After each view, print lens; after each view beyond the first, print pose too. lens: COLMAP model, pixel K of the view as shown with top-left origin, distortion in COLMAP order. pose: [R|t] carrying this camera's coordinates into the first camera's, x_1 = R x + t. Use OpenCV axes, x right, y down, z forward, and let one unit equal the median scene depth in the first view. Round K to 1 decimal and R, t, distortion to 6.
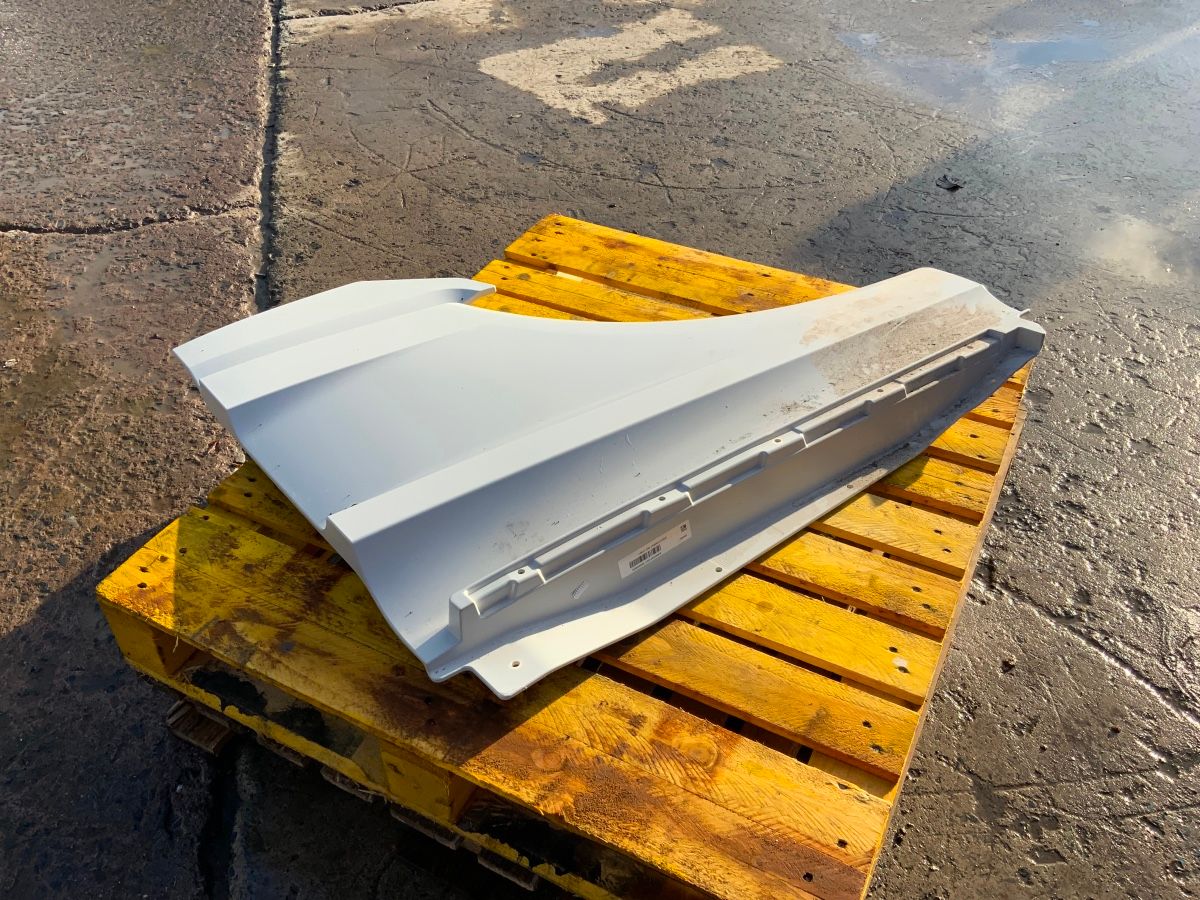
lens RADIAL K [[994.5, 0, 598.8], [0, 994.5, 449.1], [0, 0, 1]] dist [0.065987, -0.131763]
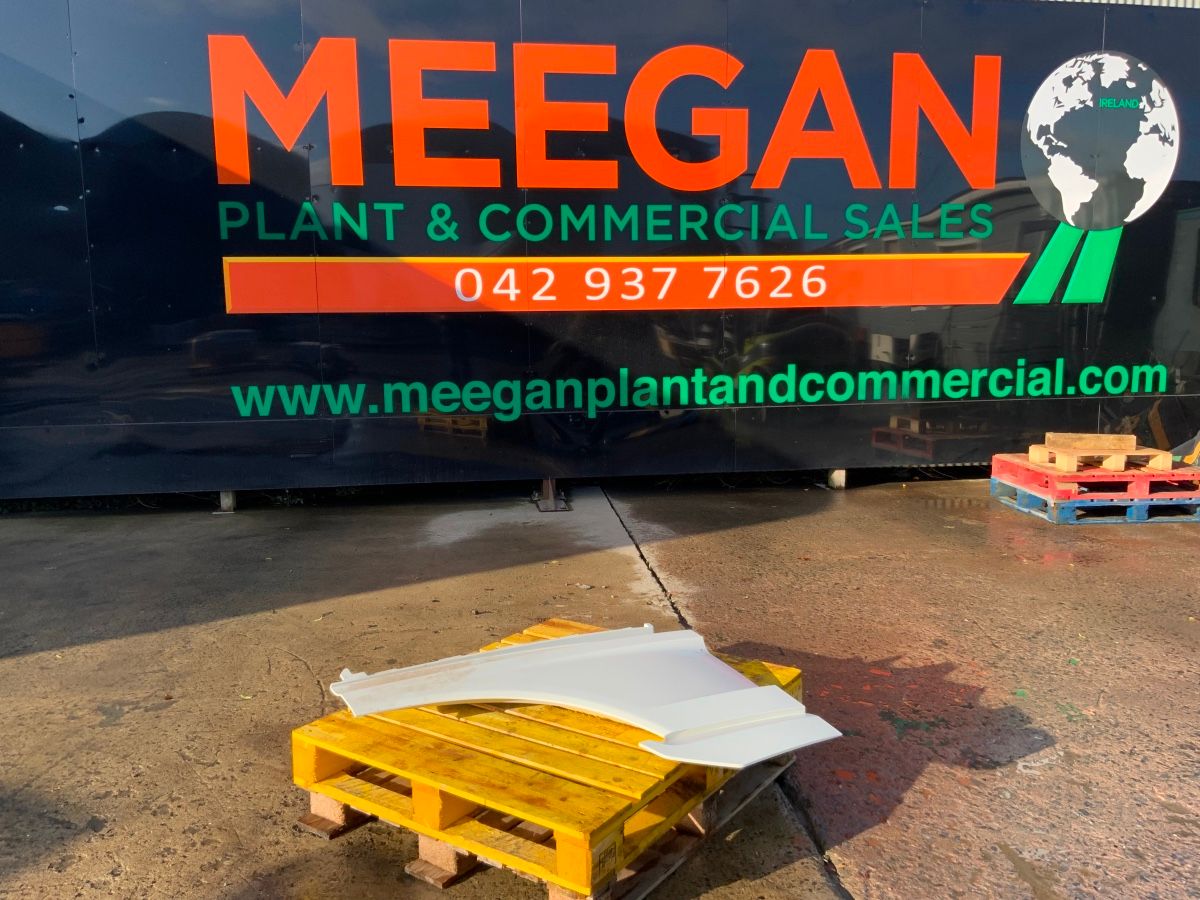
lens RADIAL K [[994.5, 0, 601.2], [0, 994.5, 447.8], [0, 0, 1]] dist [0.065987, -0.131763]
pose [[-0.992979, -0.006063, 0.118137, -0.224817], [0.083080, 0.675177, 0.732962, -1.549017], [-0.084208, 0.737630, -0.669933, 1.707588]]
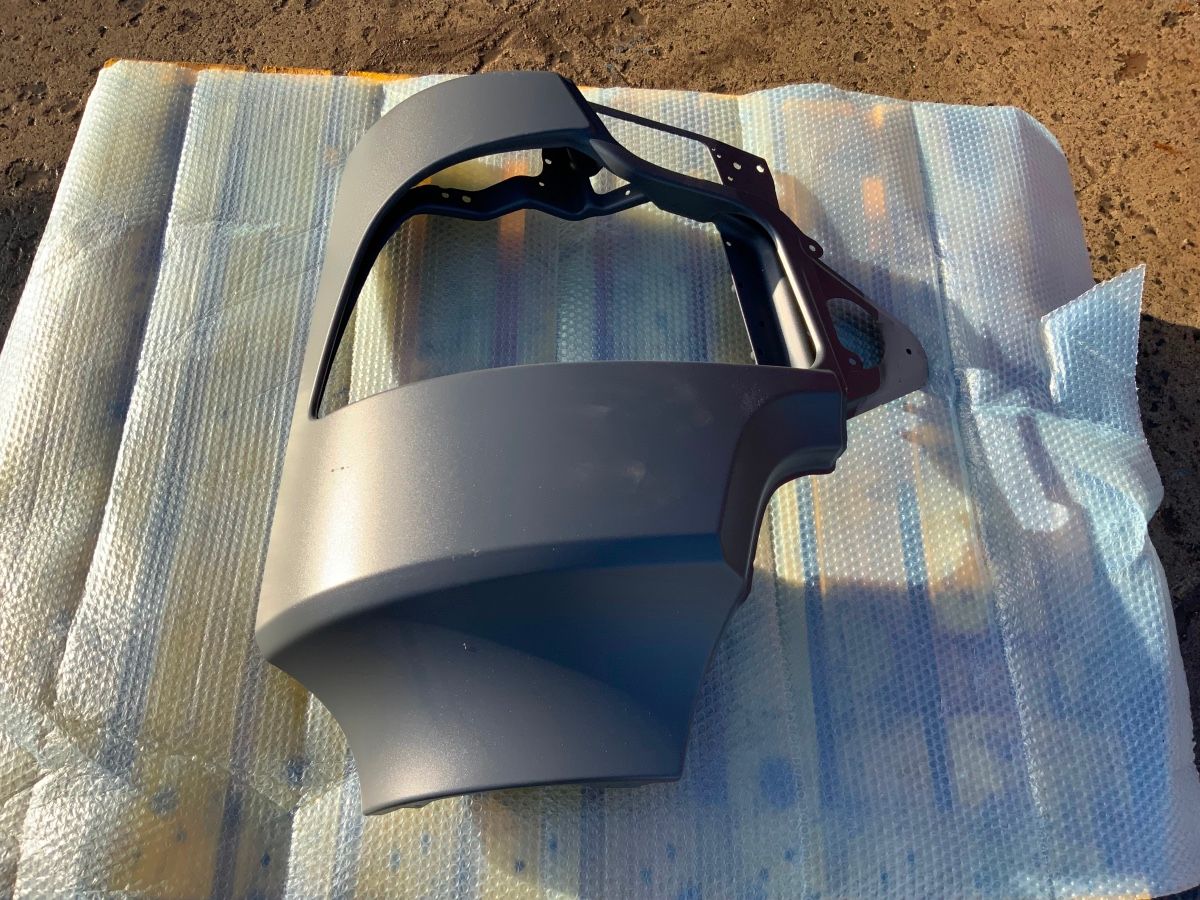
lens RADIAL K [[994.5, 0, 598.1], [0, 994.5, 454.6], [0, 0, 1]] dist [0.065987, -0.131763]
pose [[-0.439644, -0.832046, 0.338251, -0.216402], [0.526528, 0.066348, 0.847565, -0.542426], [-0.727655, 0.550725, 0.408925, 0.602316]]
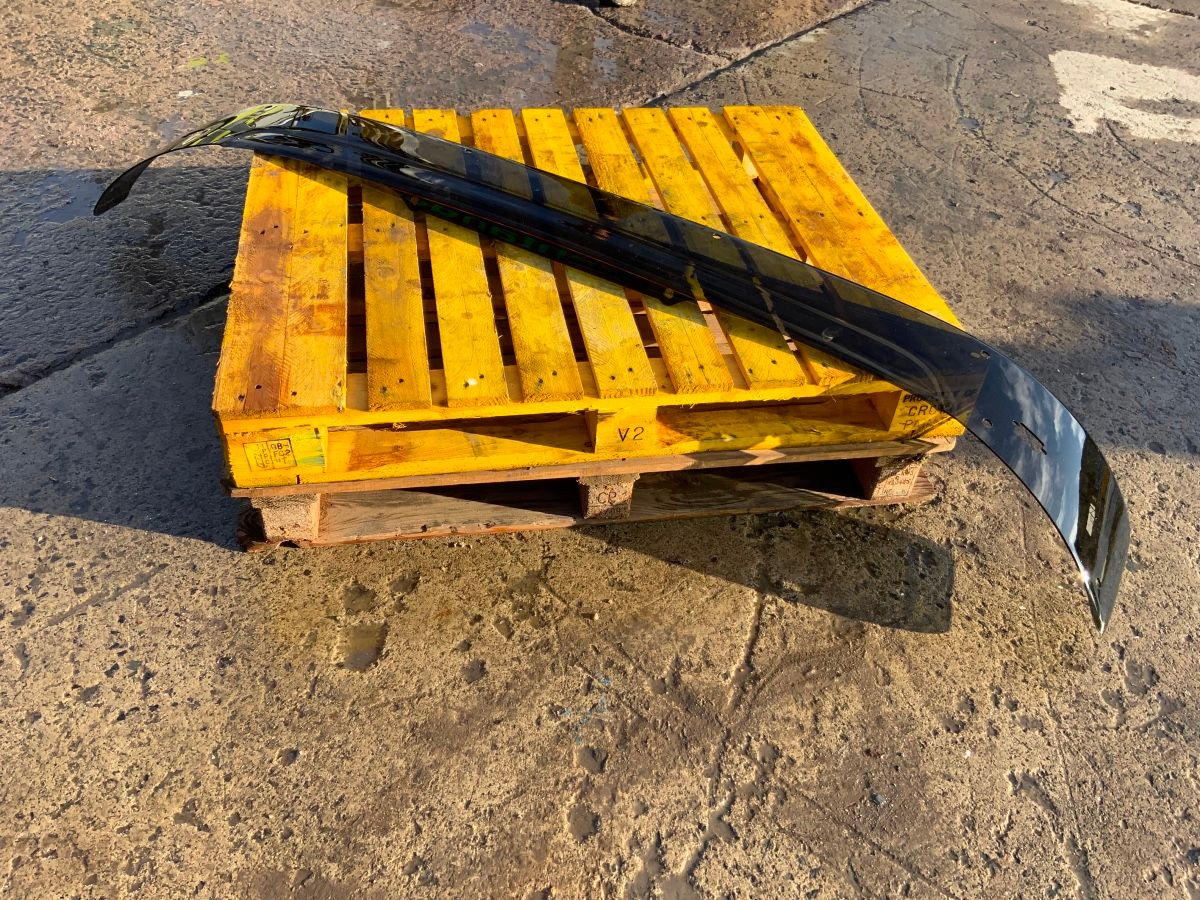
lens RADIAL K [[994.5, 0, 603.2], [0, 994.5, 455.4], [0, 0, 1]] dist [0.065987, -0.131763]
pose [[0.608899, 0.566716, -0.555044, 0.793740], [-0.559566, 0.802817, 0.205841, -0.042431], [0.562253, 0.185248, 0.805950, 0.074066]]
